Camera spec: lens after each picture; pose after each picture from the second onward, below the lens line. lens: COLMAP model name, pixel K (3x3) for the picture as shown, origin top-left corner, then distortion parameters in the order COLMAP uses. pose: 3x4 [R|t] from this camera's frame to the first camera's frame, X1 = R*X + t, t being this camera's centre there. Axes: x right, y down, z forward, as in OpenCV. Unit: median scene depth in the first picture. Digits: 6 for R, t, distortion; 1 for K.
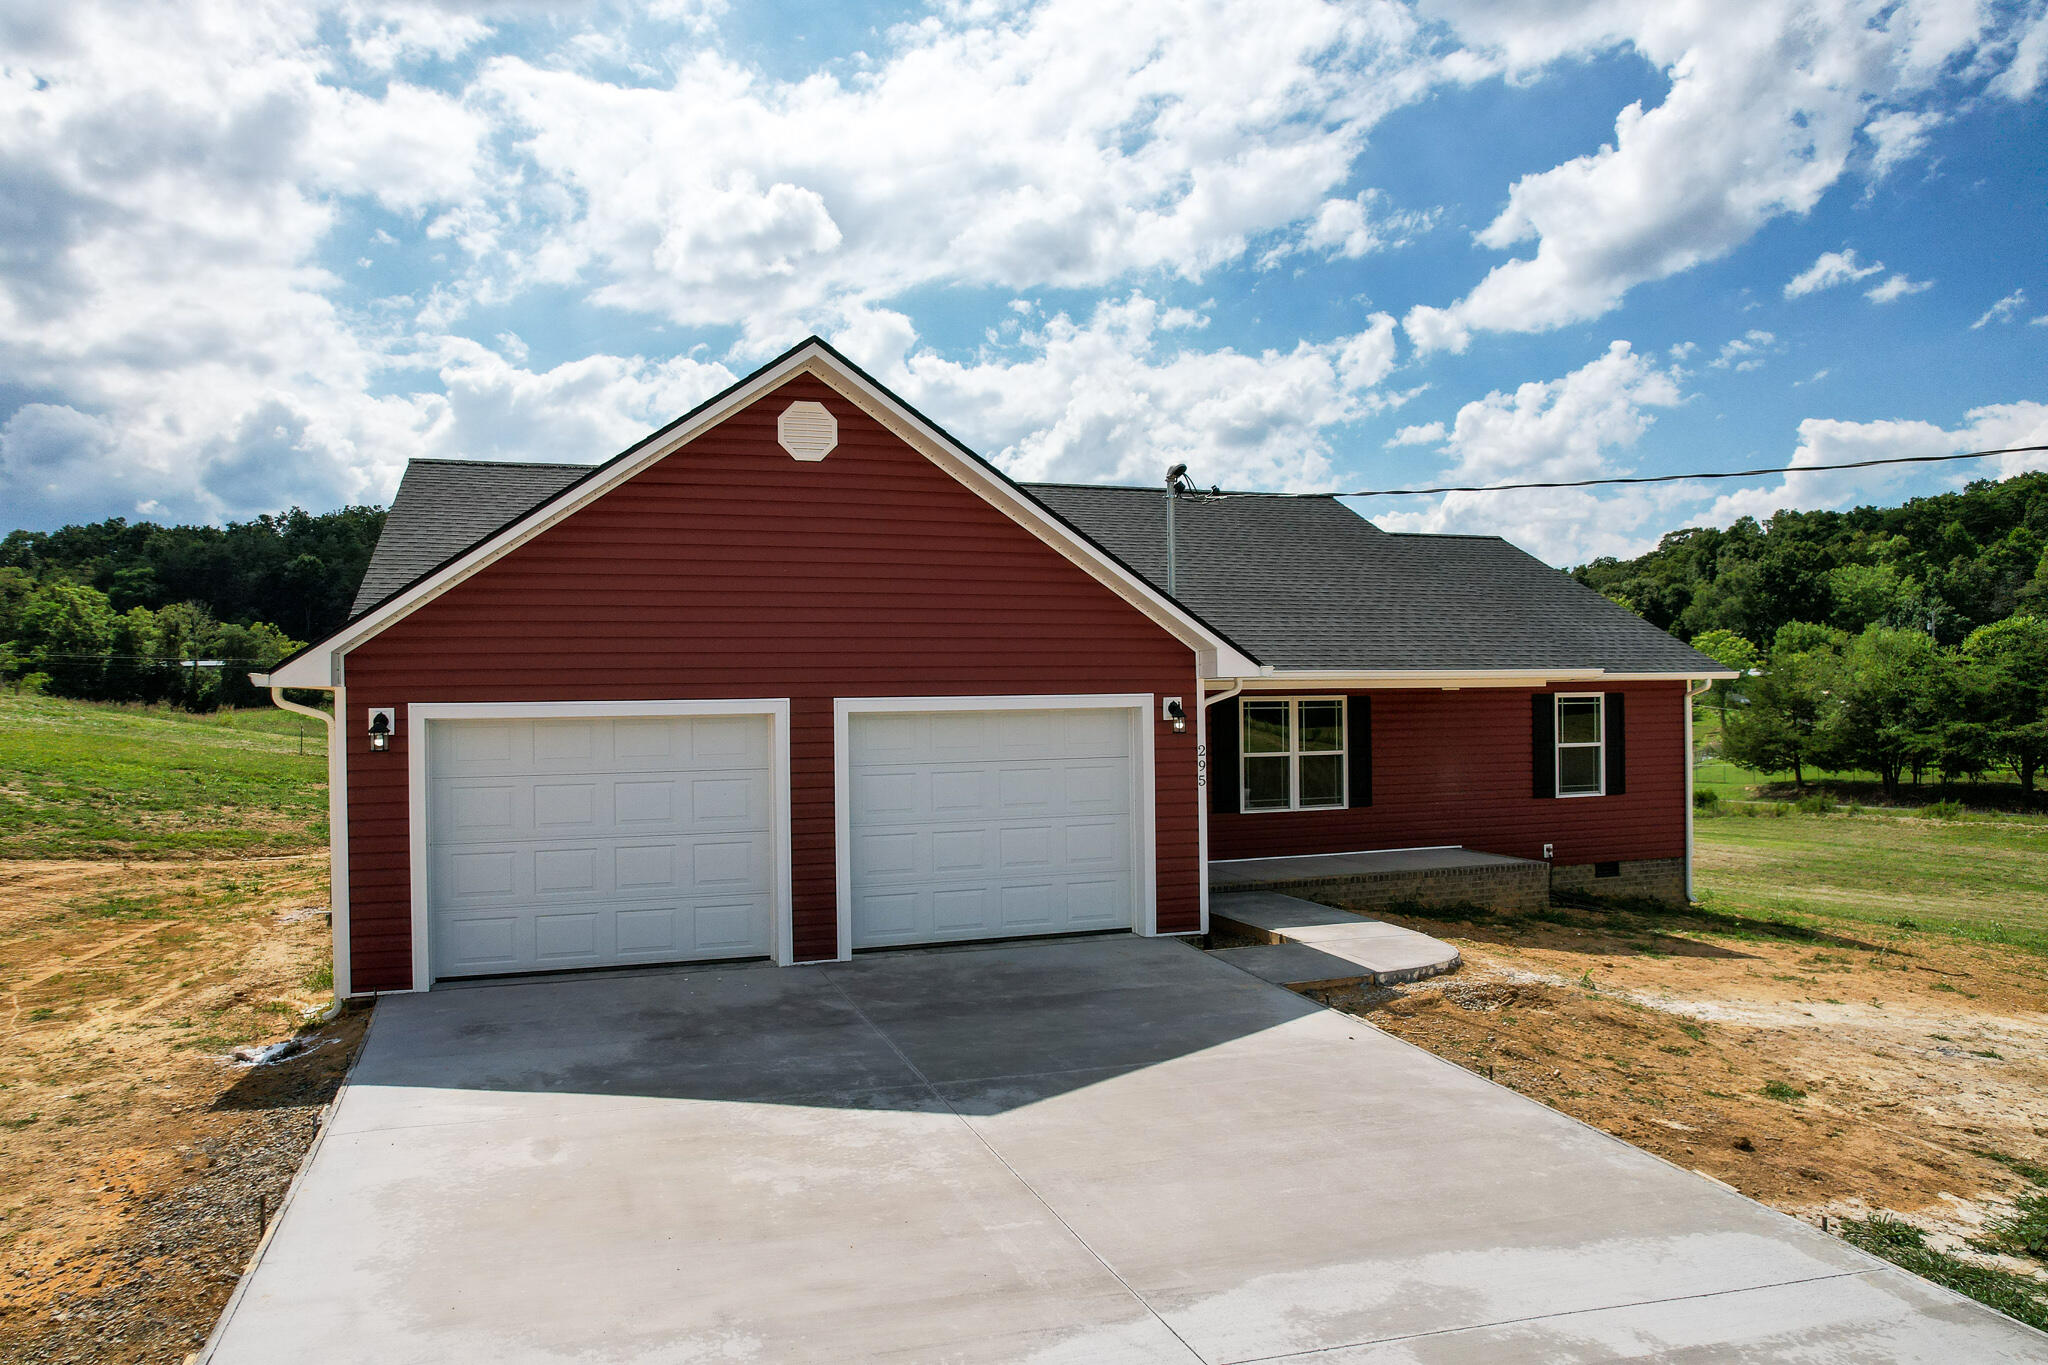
lens RADIAL K [[1311.6, 0, 1016.8], [0, 1311.6, 692.9], [0, 0, 1]] dist [-0.102077, 0.098995]
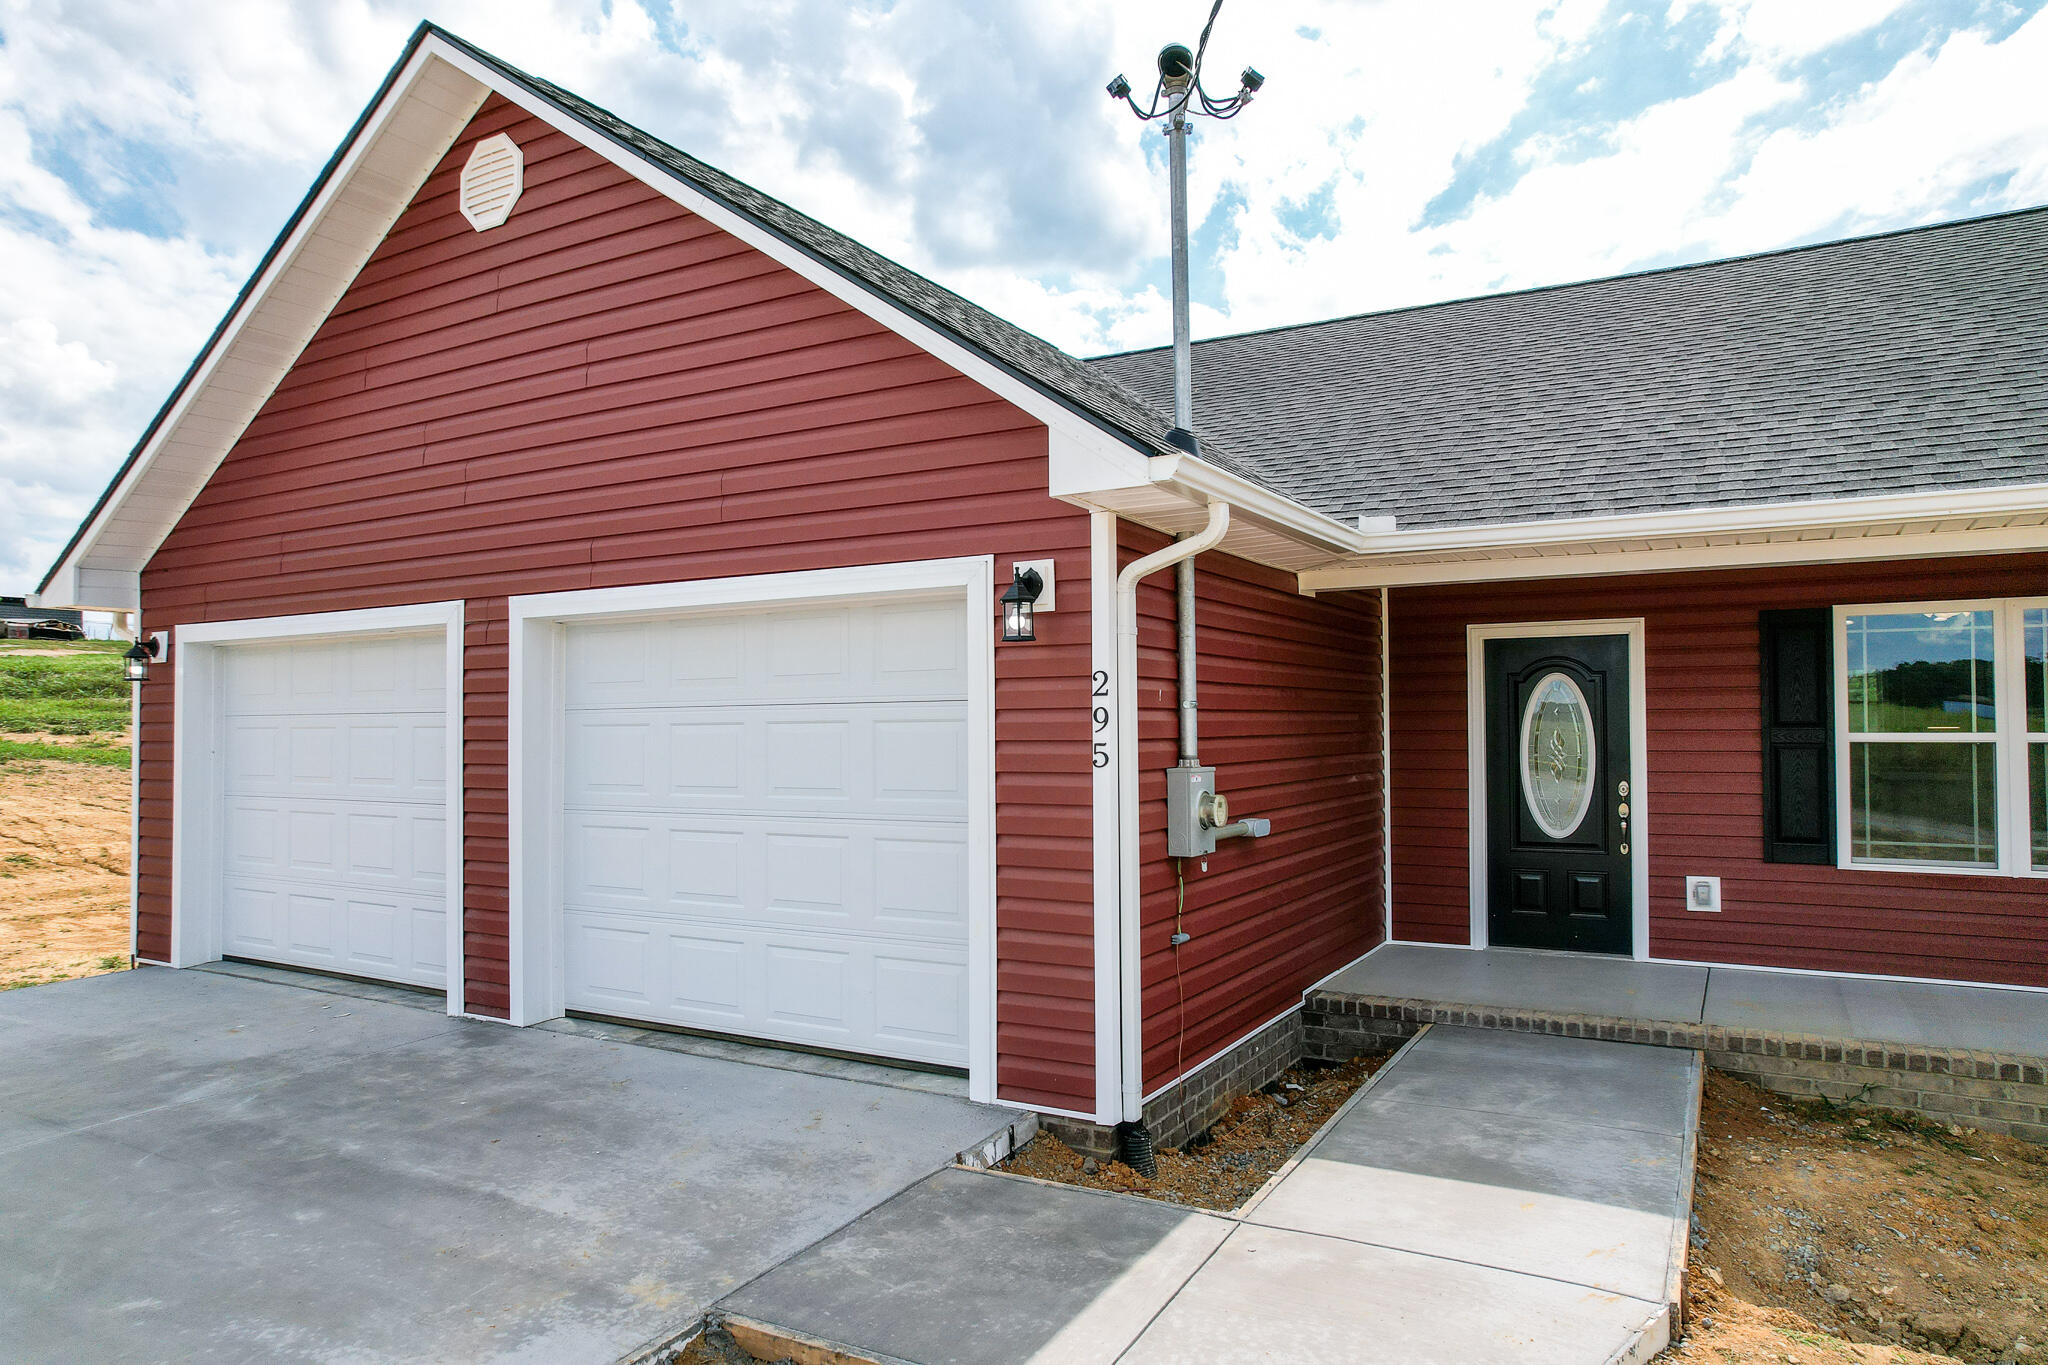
lens RADIAL K [[1300.7, 0, 1024.0], [0, 1300.7, 682.5], [0, 0, 1]] dist [-0.010315, 0.000750]
pose [[0.666009, -0.012098, -0.745846, 0.284885], [0.001828, 0.999892, -0.014587, 0.031903], [0.745942, 0.008352, 0.665959, 0.452613]]
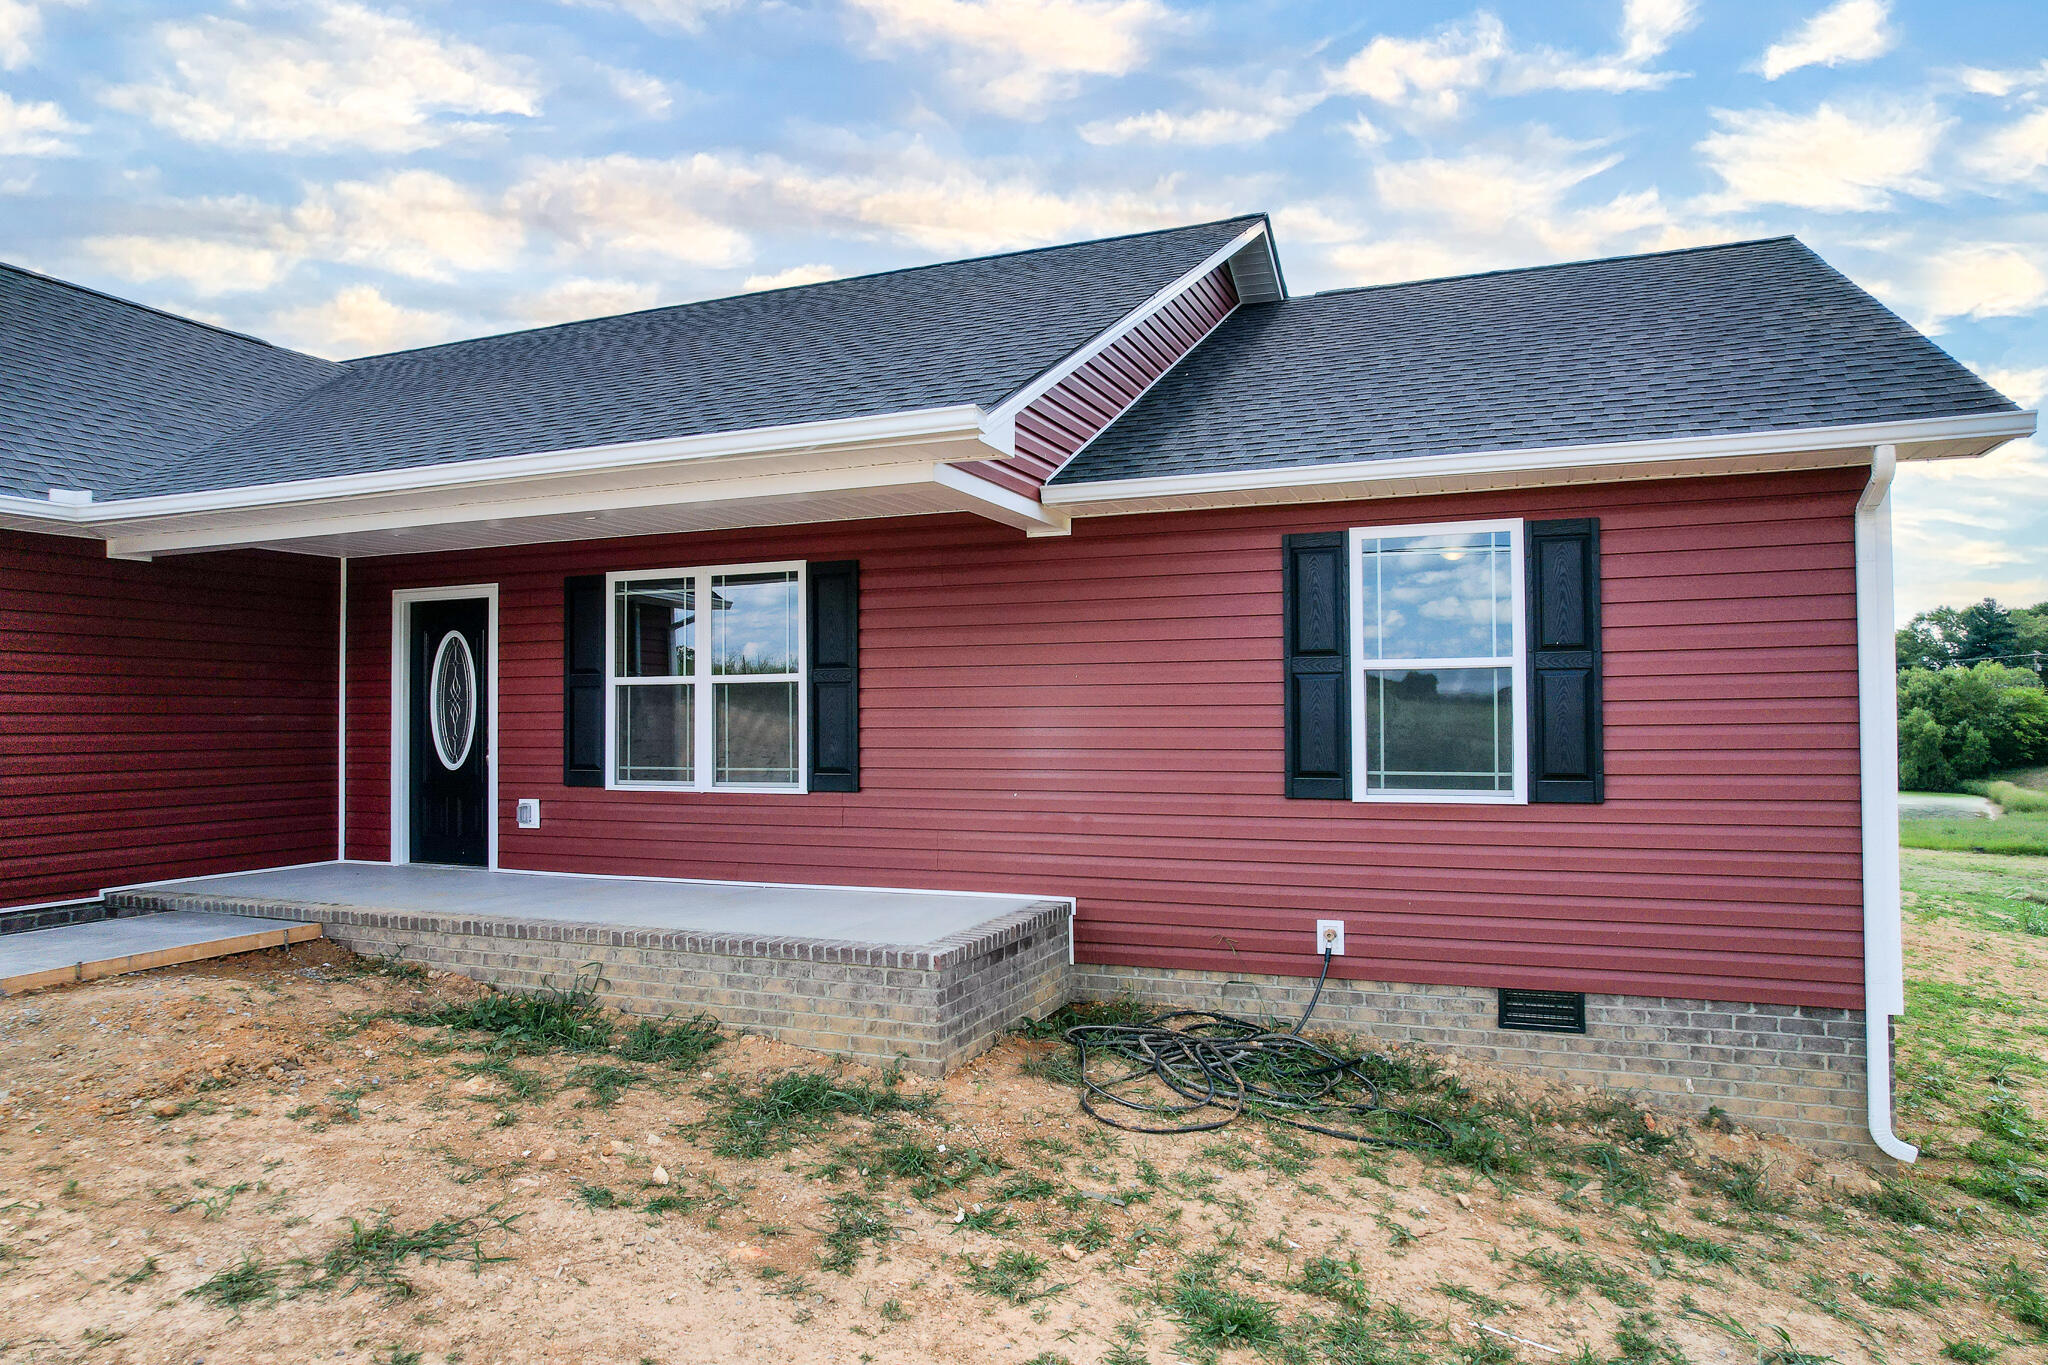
lens RADIAL K [[1581.2, 0, 882.1], [0, 1581.2, 681.5], [0, 0, 1]] dist [-0.152624, 0.174523]
pose [[0.684925, 0.006914, -0.728580, 0.650413], [0.023425, 0.999229, 0.031504, 0.027317], [0.728237, -0.038644, 0.684235, 0.578804]]
